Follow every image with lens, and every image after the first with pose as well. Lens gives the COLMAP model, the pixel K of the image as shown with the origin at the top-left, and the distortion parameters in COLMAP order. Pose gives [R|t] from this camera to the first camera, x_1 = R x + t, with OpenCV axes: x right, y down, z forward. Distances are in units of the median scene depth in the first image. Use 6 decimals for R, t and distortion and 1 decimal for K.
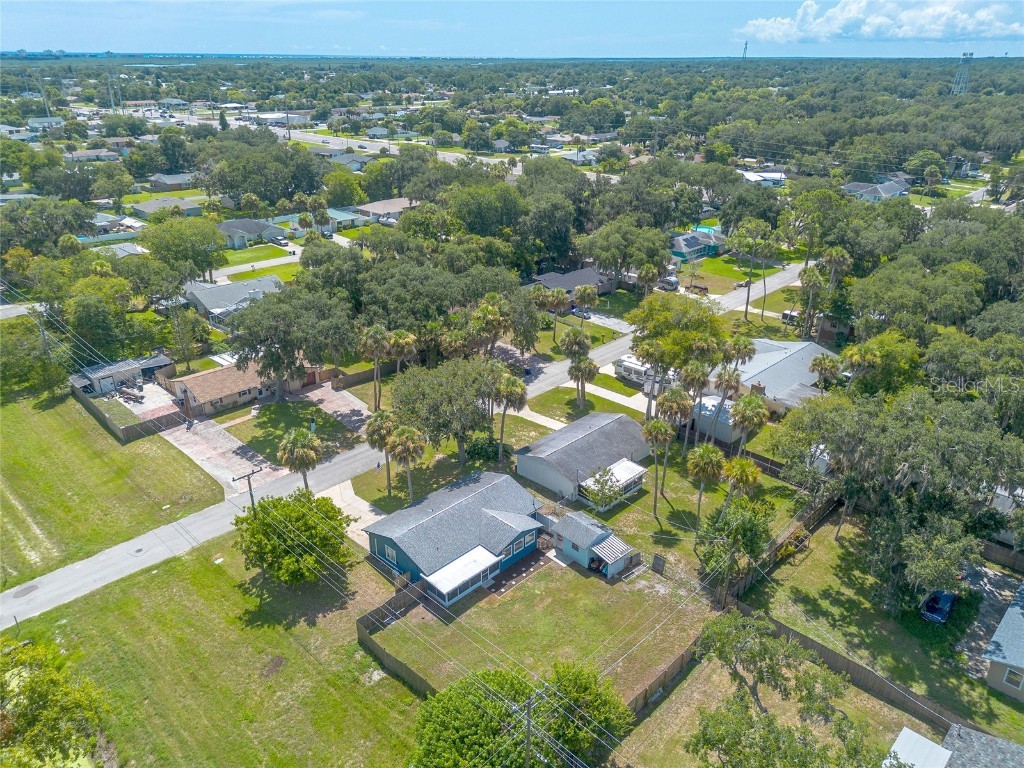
lens RADIAL K [[733.8, 0, 517.1], [0, 733.8, 381.5], [0, 0, 1]] dist [0.065439, -0.065696]
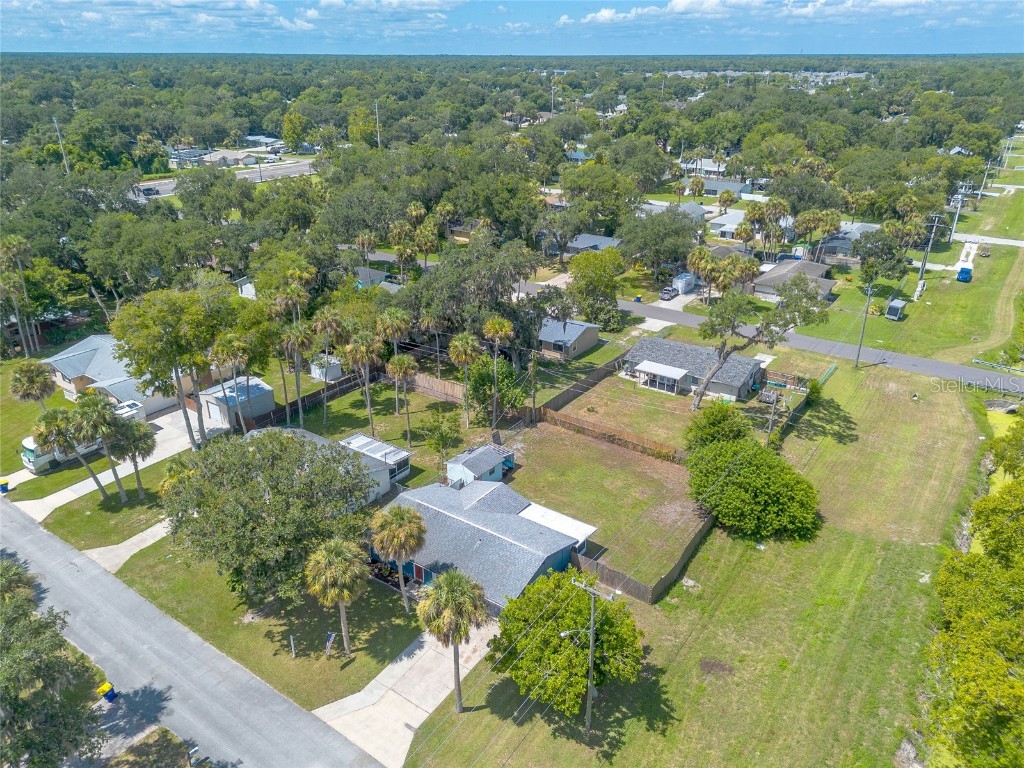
lens RADIAL K [[724.3, 0, 511.2], [0, 724.3, 387.7], [0, 0, 1]] dist [0.069282, -0.069651]
pose [[-0.153653, -0.413422, 0.897482, -0.694745], [0.399815, 0.804585, 0.439080, -0.270009], [-0.903625, 0.426292, 0.041665, 0.774734]]
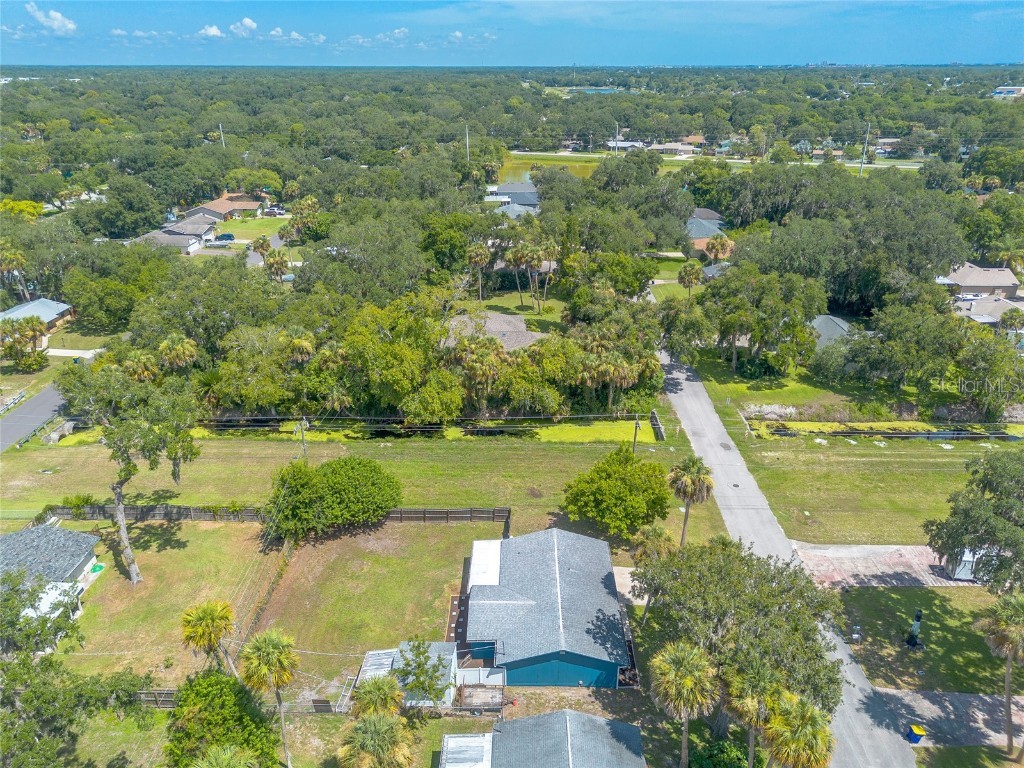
lens RADIAL K [[724.3, 0, 511.2], [0, 724.3, 387.7], [0, 0, 1]] dist [0.069282, -0.069651]
pose [[-0.728390, 0.274088, -0.627953, 0.378939], [-0.278947, 0.718478, 0.637163, -0.462529], [0.625809, 0.639269, -0.446876, 1.083415]]
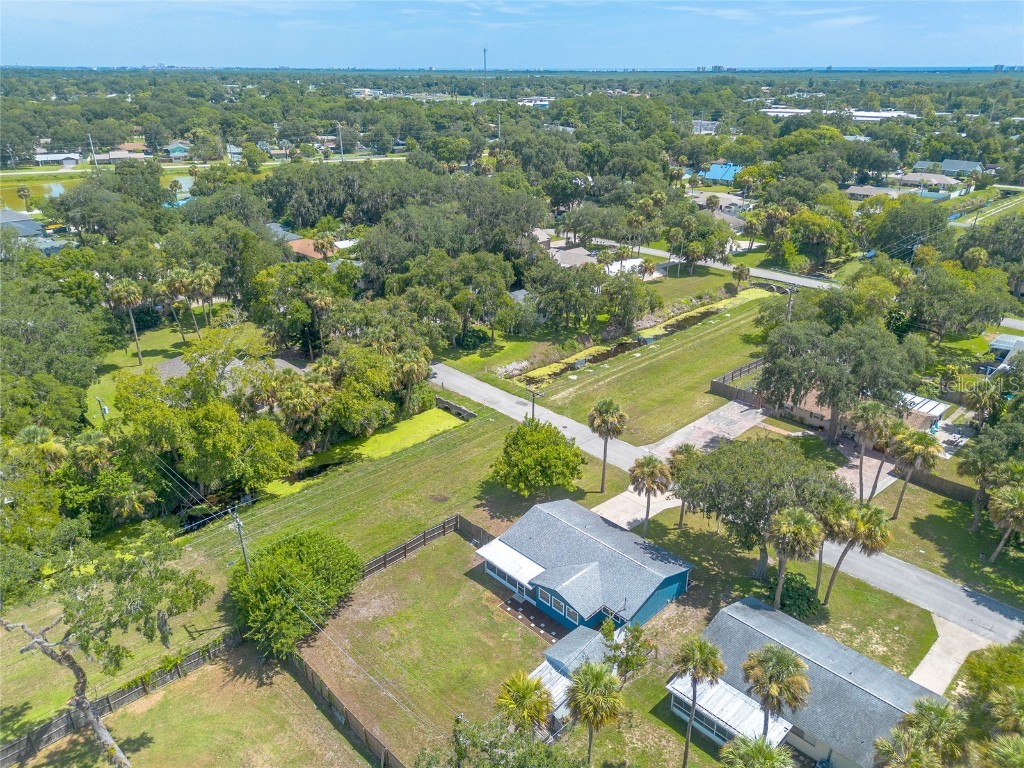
lens RADIAL K [[716.2, 0, 511.3], [0, 716.2, 402.7], [0, 0, 1]] dist [0.067544, -0.065498]
pose [[-0.030673, 0.417242, -0.908278, 0.605174], [-0.405271, 0.825467, 0.392887, -0.260187], [0.913682, 0.380150, 0.143777, 0.640647]]
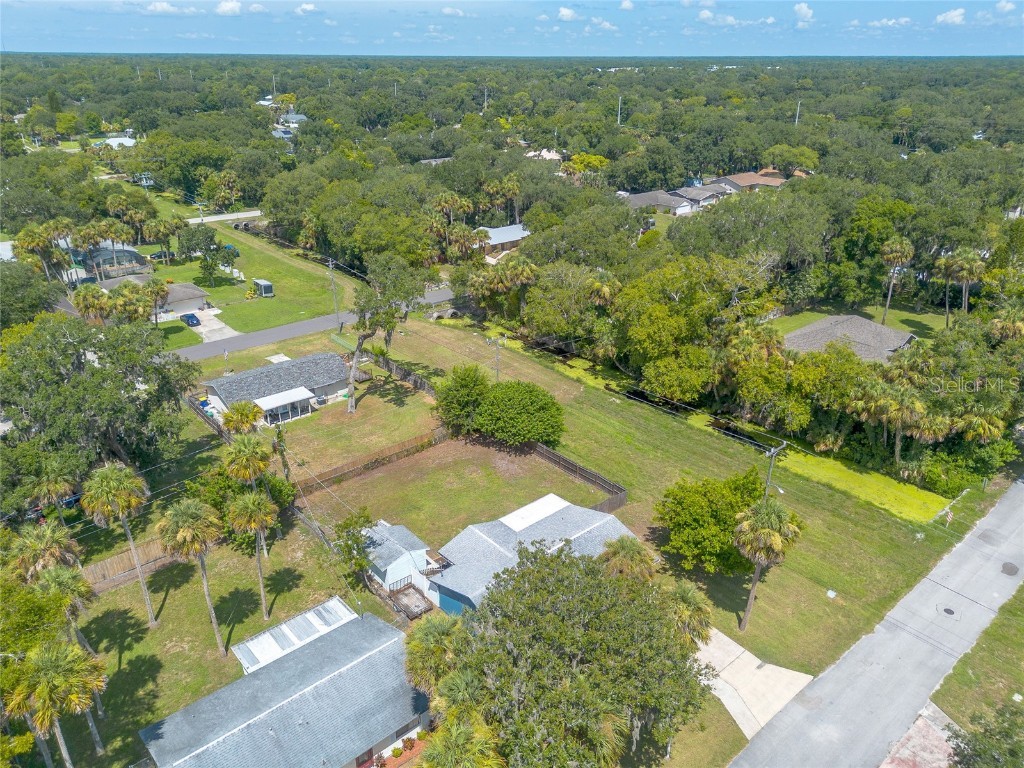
lens RADIAL K [[724.3, 0, 511.2], [0, 724.3, 387.7], [0, 0, 1]] dist [0.069282, -0.069651]
pose [[-0.996466, -0.042362, 0.072529, -0.085789], [0.026054, 0.665019, 0.746372, -0.474176], [-0.079851, 0.745624, -0.661565, 1.249826]]
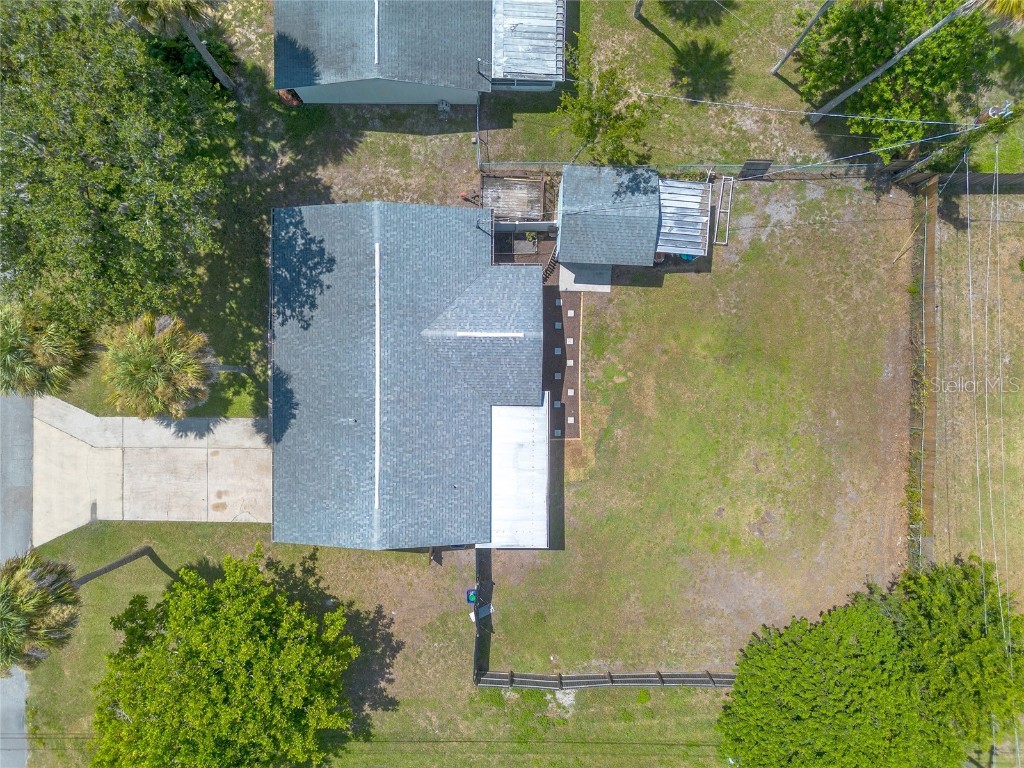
lens RADIAL K [[733.8, 0, 517.1], [0, 733.8, 381.5], [0, 0, 1]] dist [0.065439, -0.065696]
pose [[0.721789, -0.691973, -0.013939, -0.017273], [0.283163, 0.276868, 0.918239, -0.196284], [-0.631537, -0.666721, 0.395781, 0.694475]]
